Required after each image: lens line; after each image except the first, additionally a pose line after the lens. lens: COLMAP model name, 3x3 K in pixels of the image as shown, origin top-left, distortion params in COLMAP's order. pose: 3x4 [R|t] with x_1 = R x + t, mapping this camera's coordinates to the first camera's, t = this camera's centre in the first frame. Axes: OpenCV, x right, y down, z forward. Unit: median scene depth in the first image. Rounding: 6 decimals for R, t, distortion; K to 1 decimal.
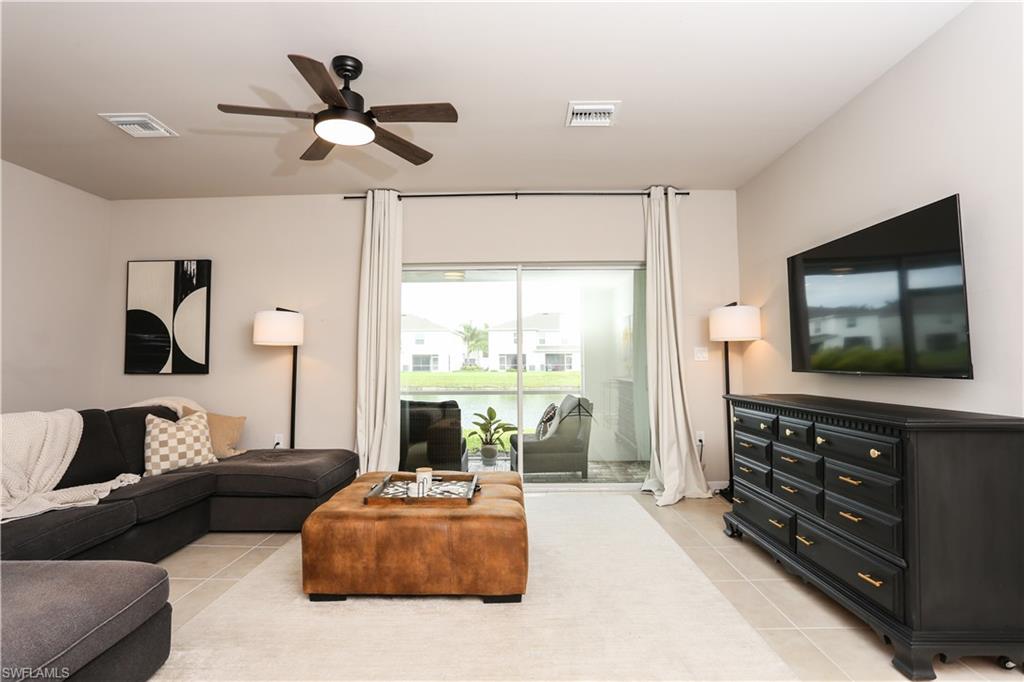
lens RADIAL K [[500.8, 0, 510.4], [0, 500.8, 335.7], [0, 0, 1]] dist [-0.074401, 0.031045]
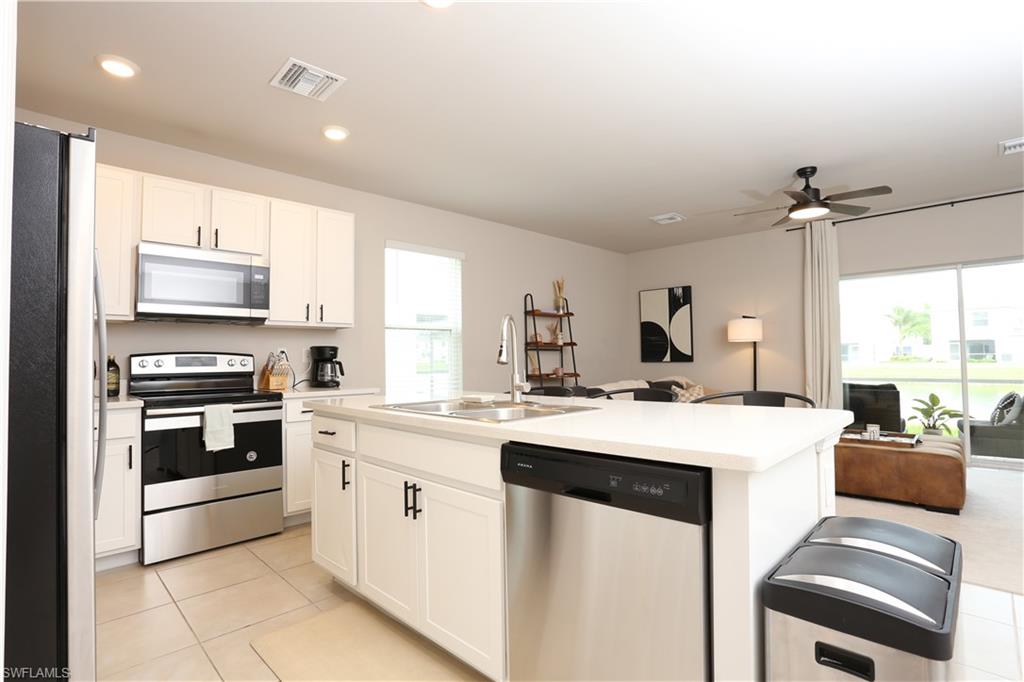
lens RADIAL K [[500.8, 0, 510.4], [0, 500.8, 335.7], [0, 0, 1]] dist [-0.074401, 0.031045]
pose [[0.722551, -0.032493, -0.690554, 0.030835], [0.045238, 0.998976, 0.000329, -0.028054], [0.689836, -0.031477, 0.723281, -0.490831]]
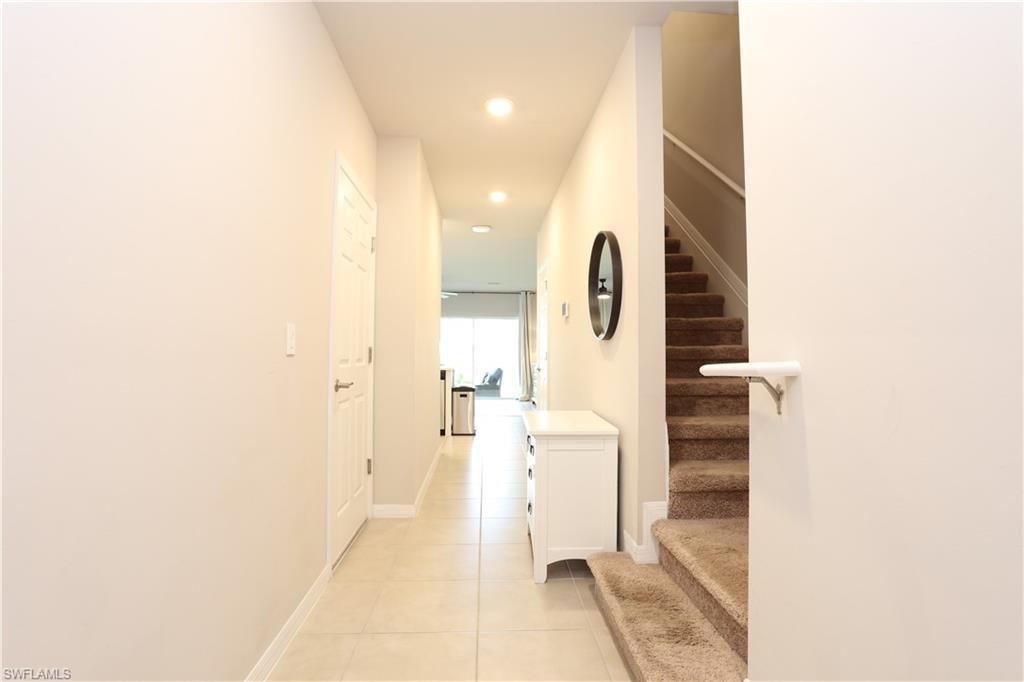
lens RADIAL K [[500.8, 0, 510.4], [0, 500.8, 335.7], [0, 0, 1]] dist [-0.074401, 0.031045]
pose [[0.996854, 0.010925, 0.078498, 0.008413], [-0.012509, 0.999727, 0.019721, -0.087906], [-0.078261, -0.020641, 0.996719, -1.672175]]
